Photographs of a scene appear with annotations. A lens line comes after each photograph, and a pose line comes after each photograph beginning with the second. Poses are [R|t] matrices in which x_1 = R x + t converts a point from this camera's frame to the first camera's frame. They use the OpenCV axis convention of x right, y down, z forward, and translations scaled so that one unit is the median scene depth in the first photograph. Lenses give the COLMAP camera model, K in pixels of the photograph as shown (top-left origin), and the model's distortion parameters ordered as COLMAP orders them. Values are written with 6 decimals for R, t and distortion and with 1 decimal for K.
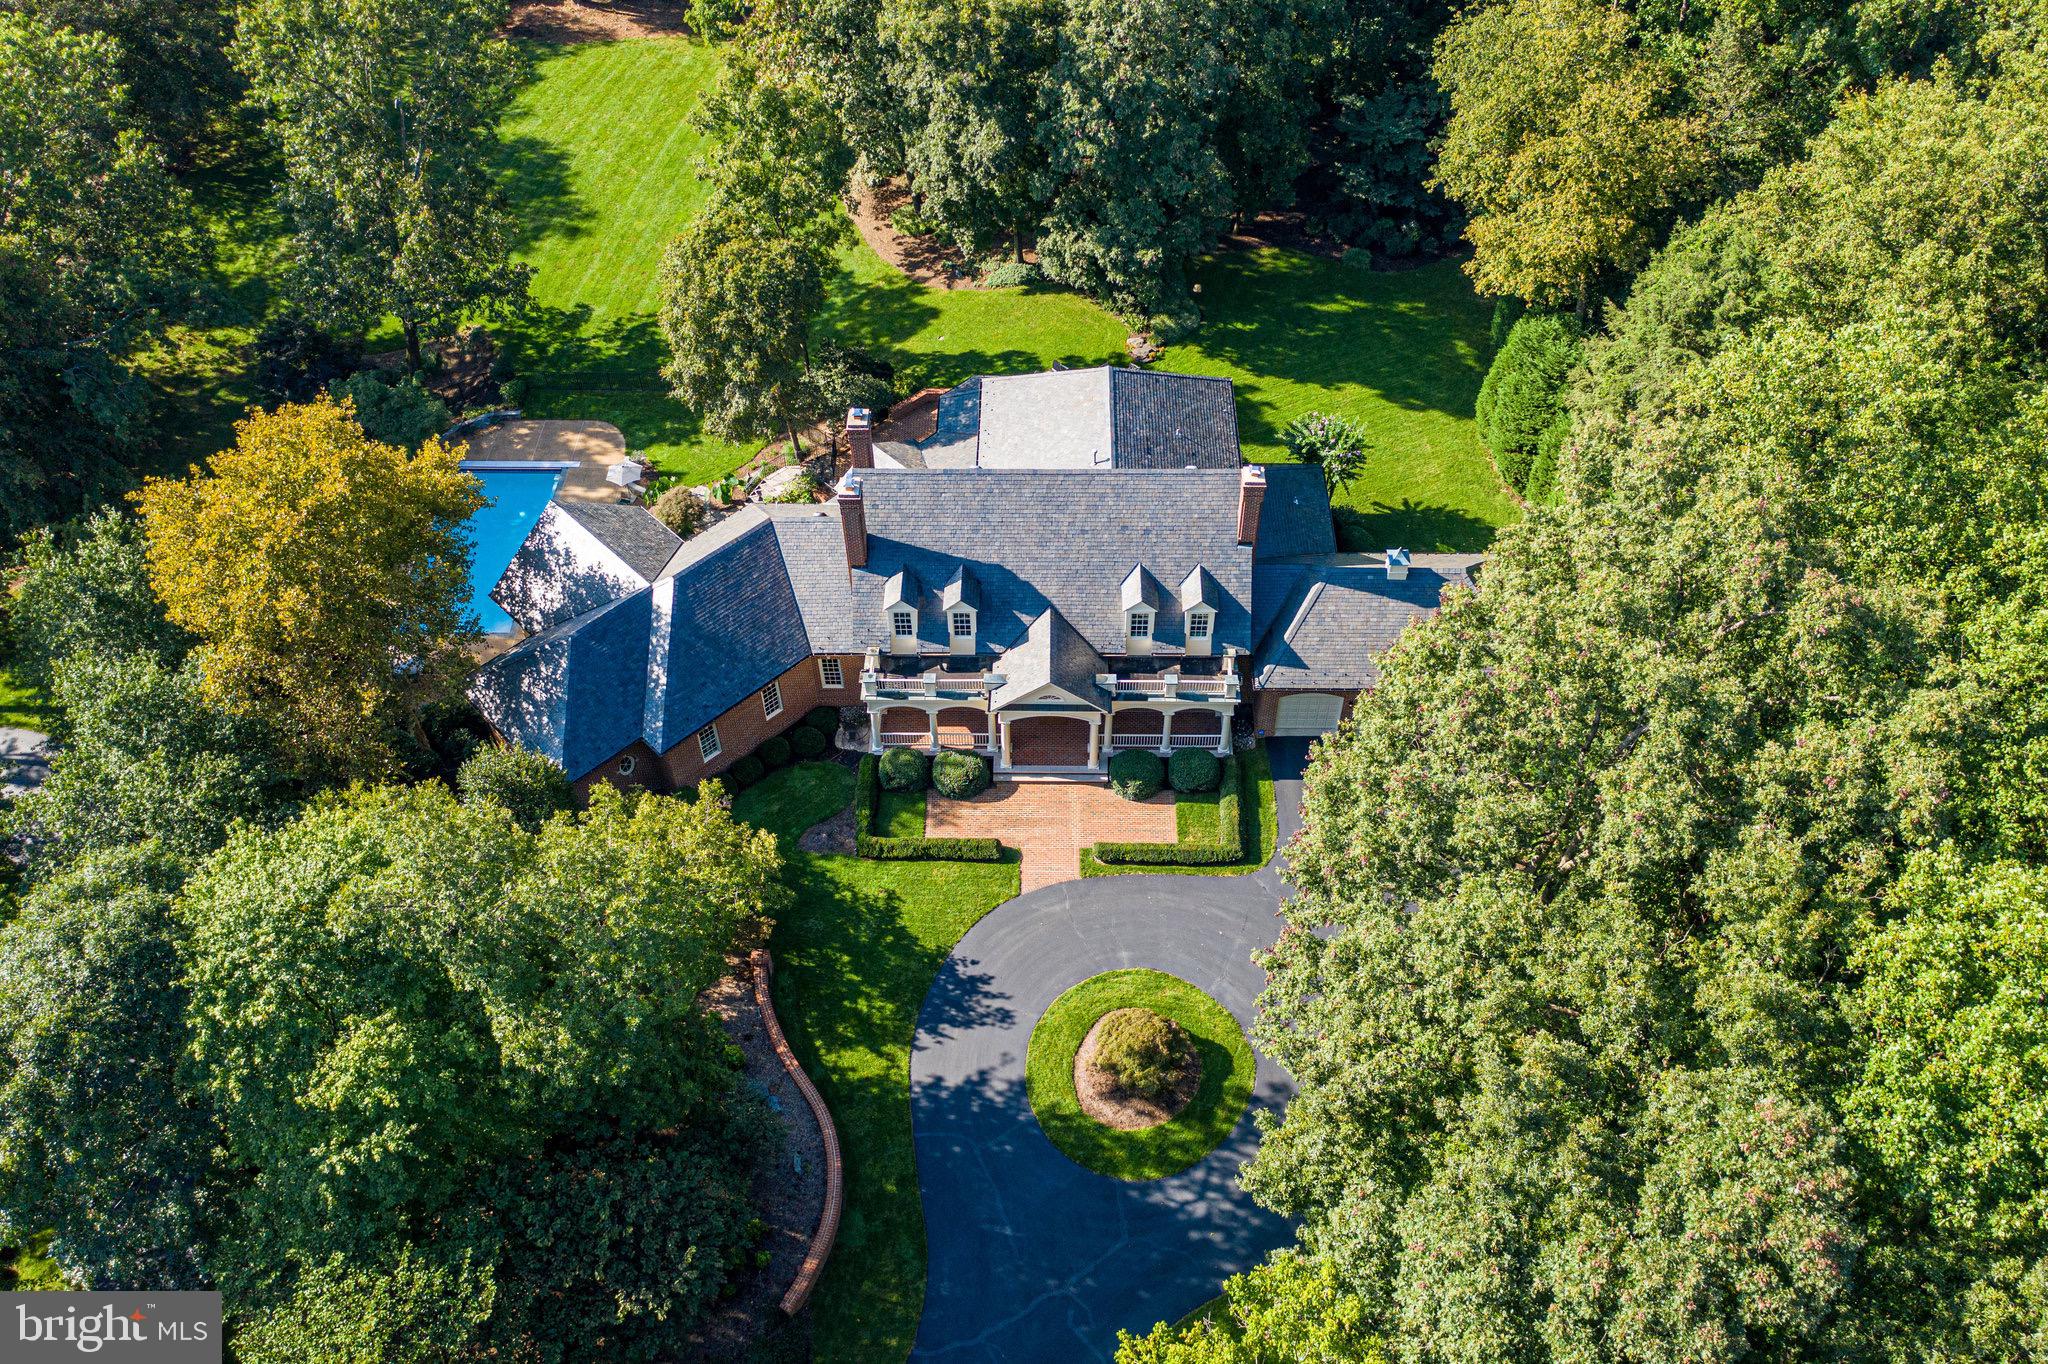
lens RADIAL K [[1634.6, 0, 1024.0], [0, 1634.6, 682.0], [0, 0, 1]] dist [-0.001997, 0.006112]
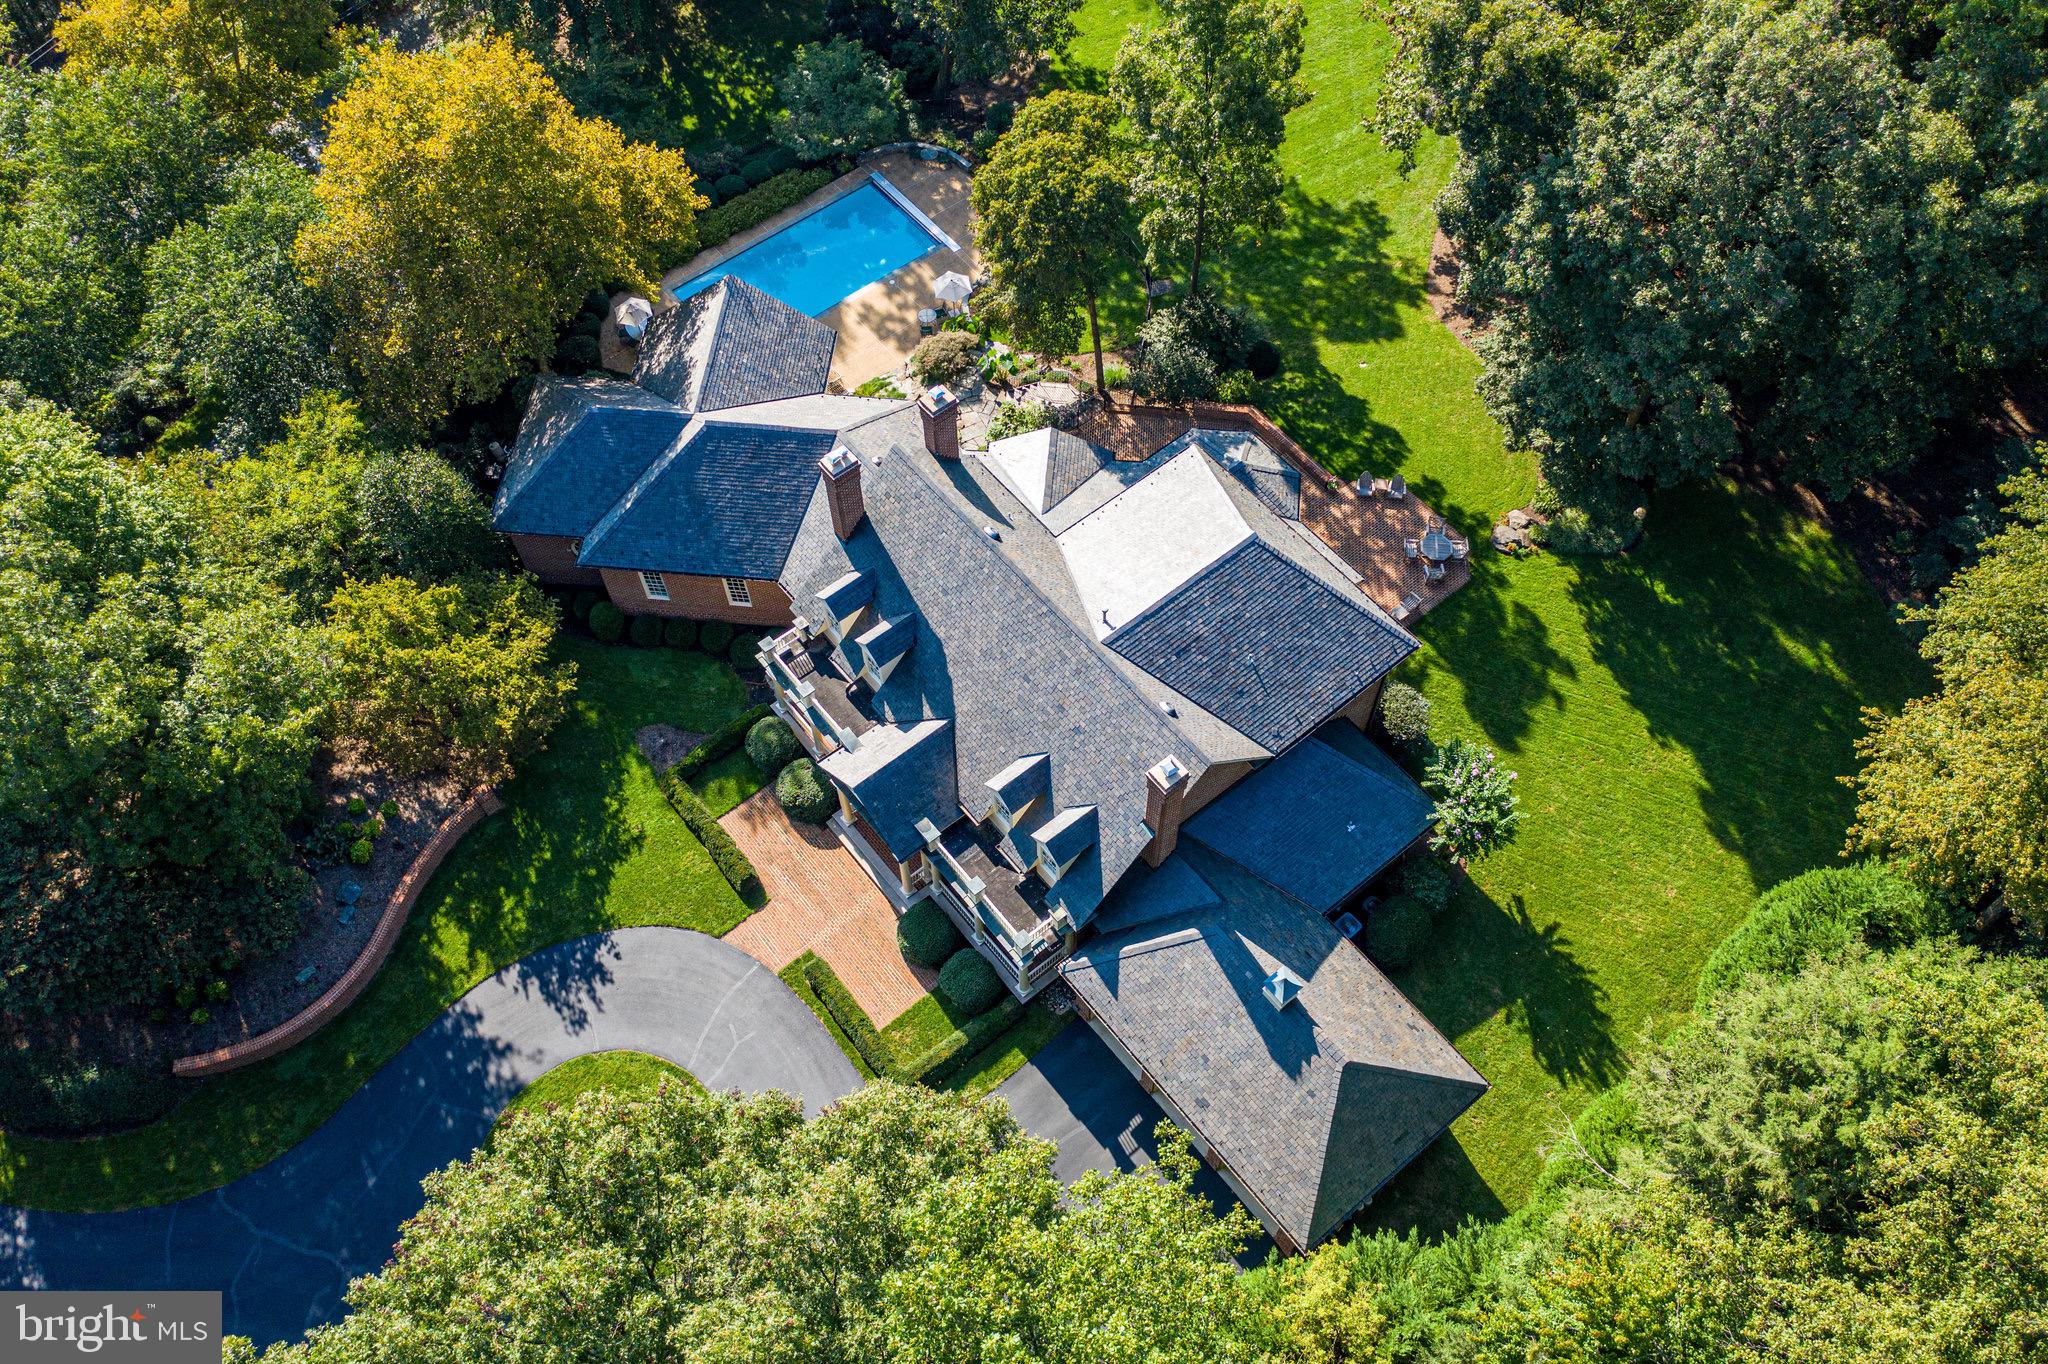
lens RADIAL K [[1634.6, 0, 1024.0], [0, 1634.6, 682.0], [0, 0, 1]] dist [-0.001997, 0.006112]
pose [[0.642005, 0.657130, -0.394981, 0.354592], [-0.569372, 0.753646, 0.328379, -0.353317], [0.513464, 0.014070, 0.857996, 0.303050]]
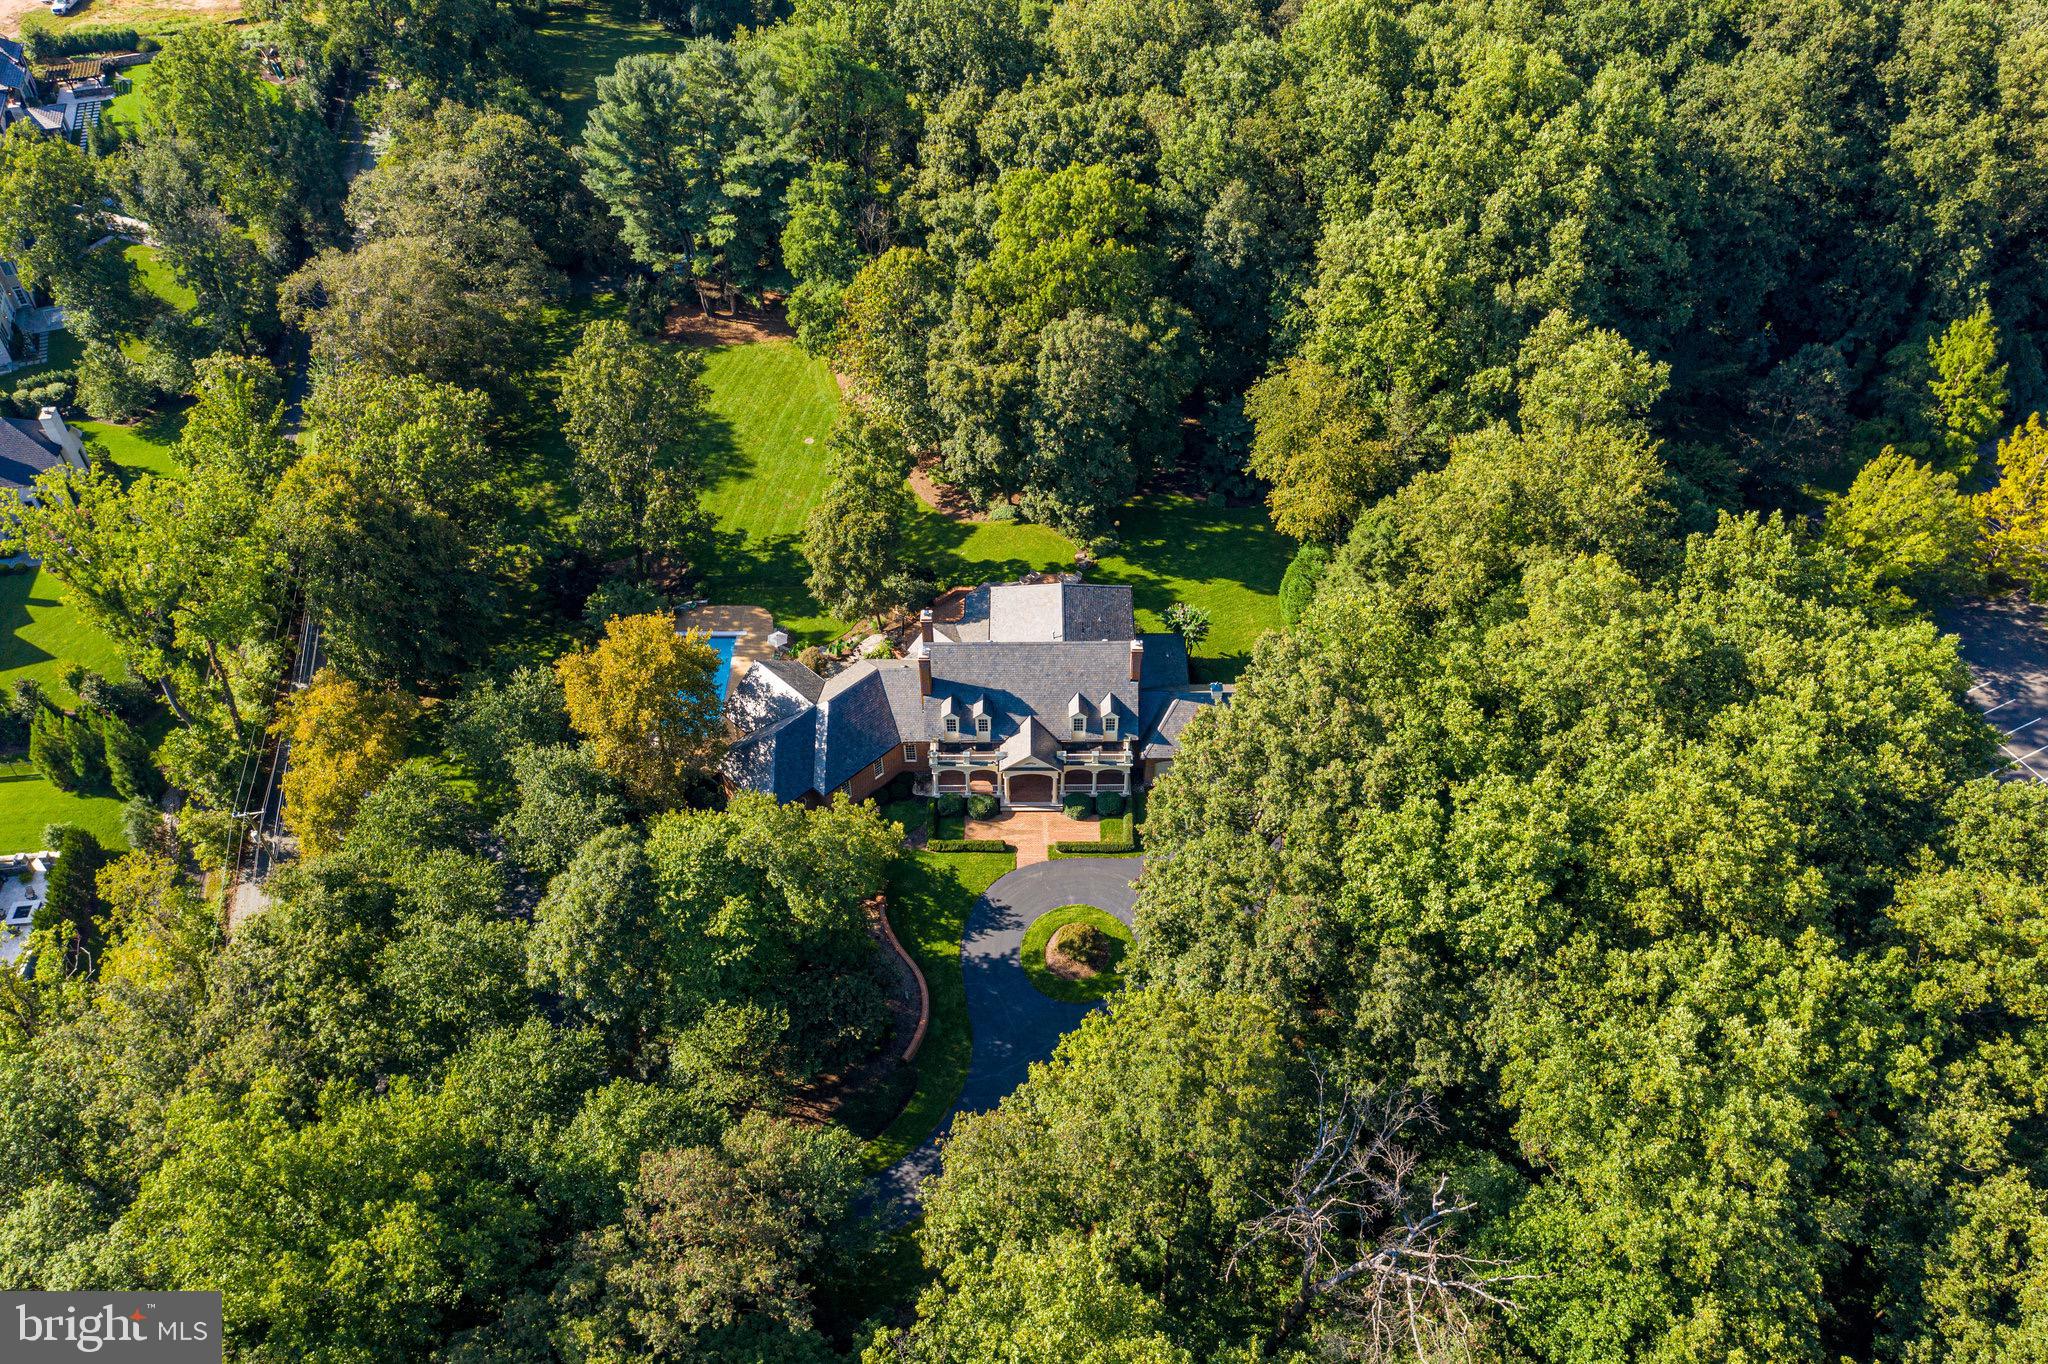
lens RADIAL K [[1634.6, 0, 1024.0], [0, 1634.6, 682.0], [0, 0, 1]] dist [-0.001997, 0.006112]
pose [[0.999894, -0.009259, 0.011277, -0.011937], [0.009987, 0.997746, -0.066355, 0.039205], [-0.010637, 0.066461, 0.997732, -0.854645]]
